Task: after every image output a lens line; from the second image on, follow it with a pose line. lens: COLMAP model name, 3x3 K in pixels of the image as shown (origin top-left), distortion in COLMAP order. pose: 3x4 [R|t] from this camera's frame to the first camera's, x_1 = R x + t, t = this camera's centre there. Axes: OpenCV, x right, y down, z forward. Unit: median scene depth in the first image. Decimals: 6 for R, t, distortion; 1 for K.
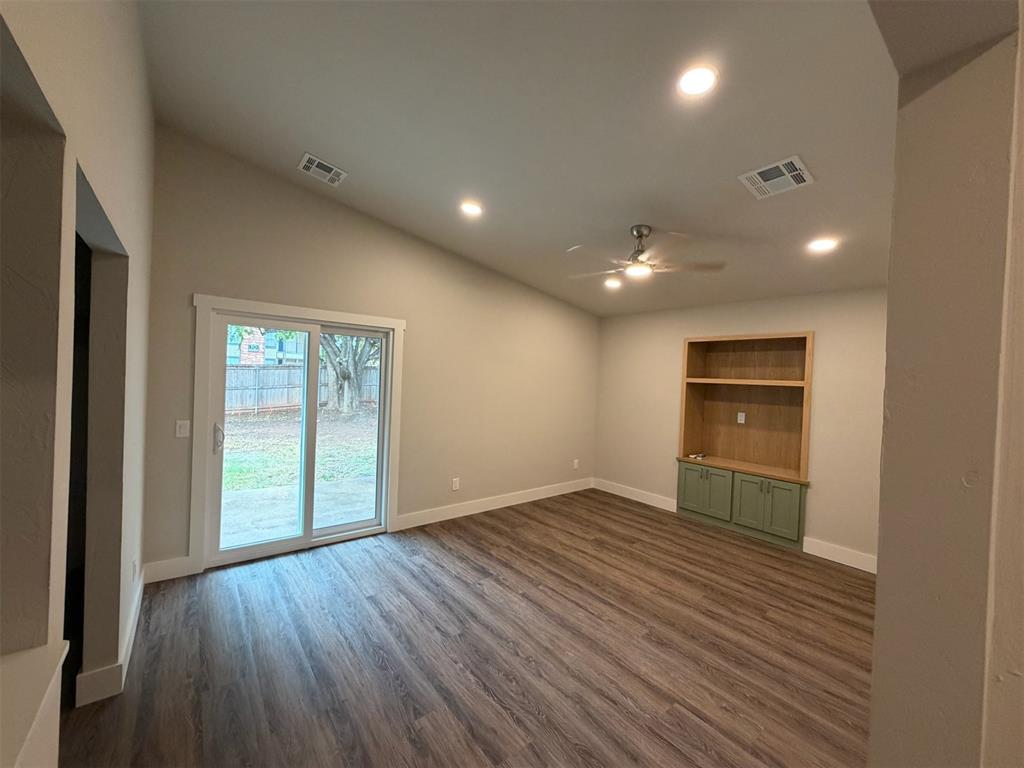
lens RADIAL K [[407.0, 0, 509.5], [0, 407.0, 383.0], [0, 0, 1]] dist [-0.001740, 0.000423]
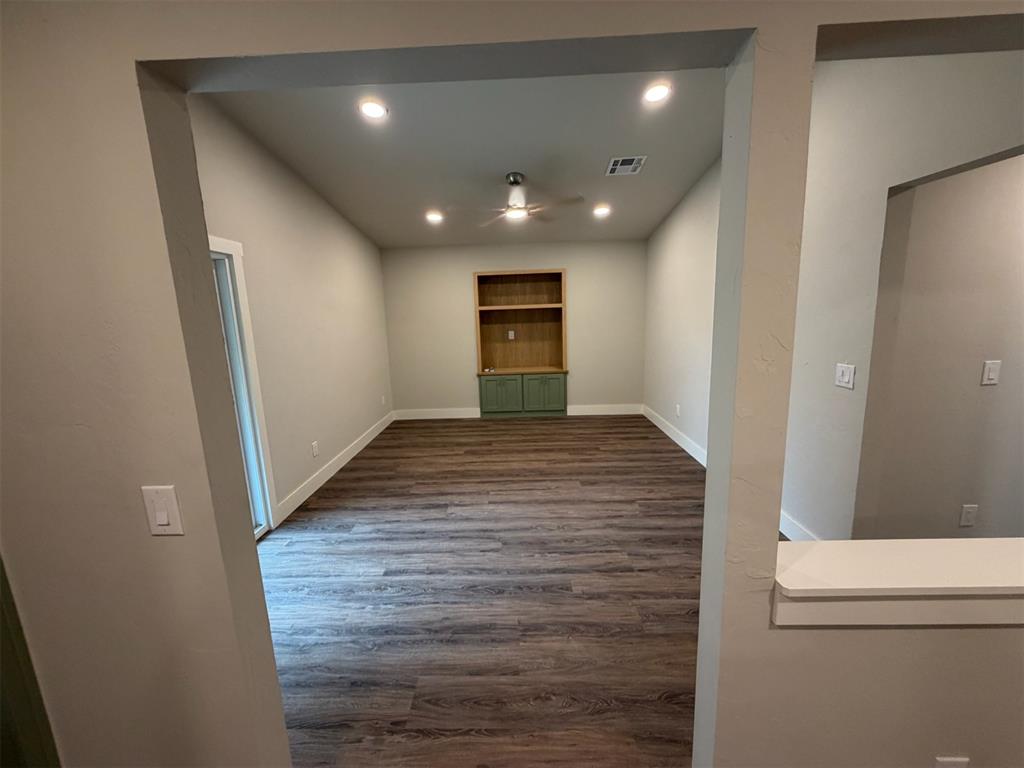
lens RADIAL K [[407.0, 0, 507.3], [0, 407.0, 382.3], [0, 0, 1]] dist [-0.001740, 0.000423]
pose [[0.640651, -0.192343, 0.743351, -0.636229], [0.070663, 0.978777, 0.192359, -0.026802], [-0.764574, -0.070708, 0.640646, 0.220938]]
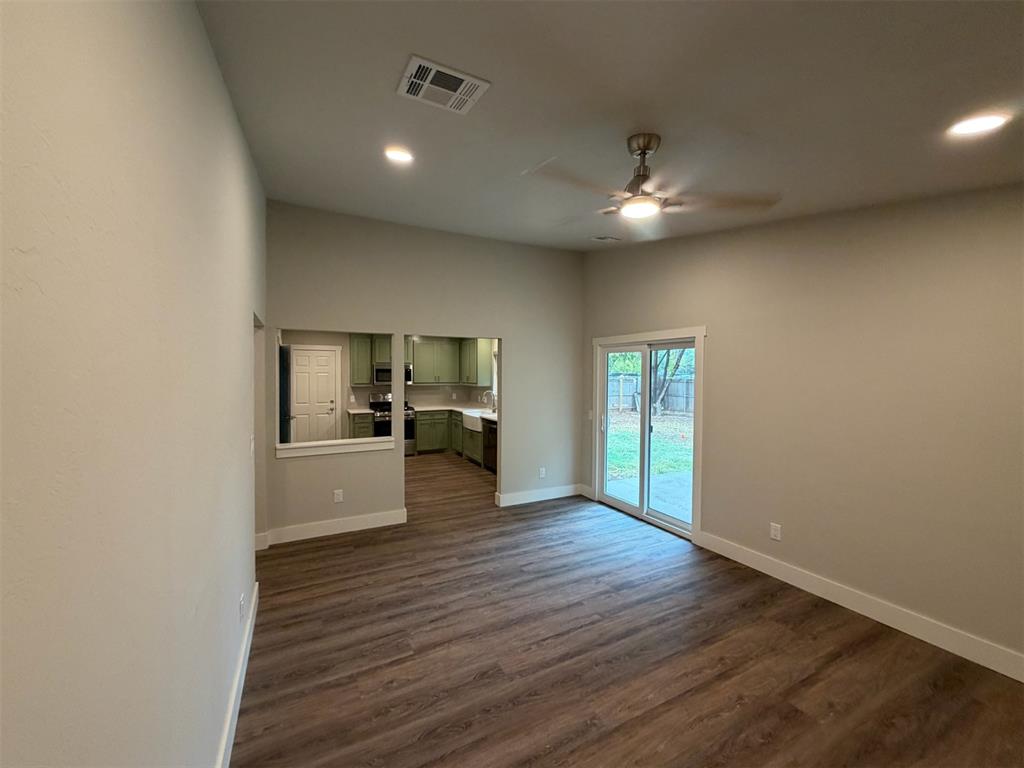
lens RADIAL K [[407.0, 0, 507.3], [0, 407.0, 382.9], [0, 0, 1]] dist [-0.001740, 0.000423]
pose [[-0.194184, -0.017450, -0.980810, 0.915585], [-0.024201, 0.999623, -0.012993, 0.002495], [0.980667, 0.021213, -0.194533, 0.883099]]
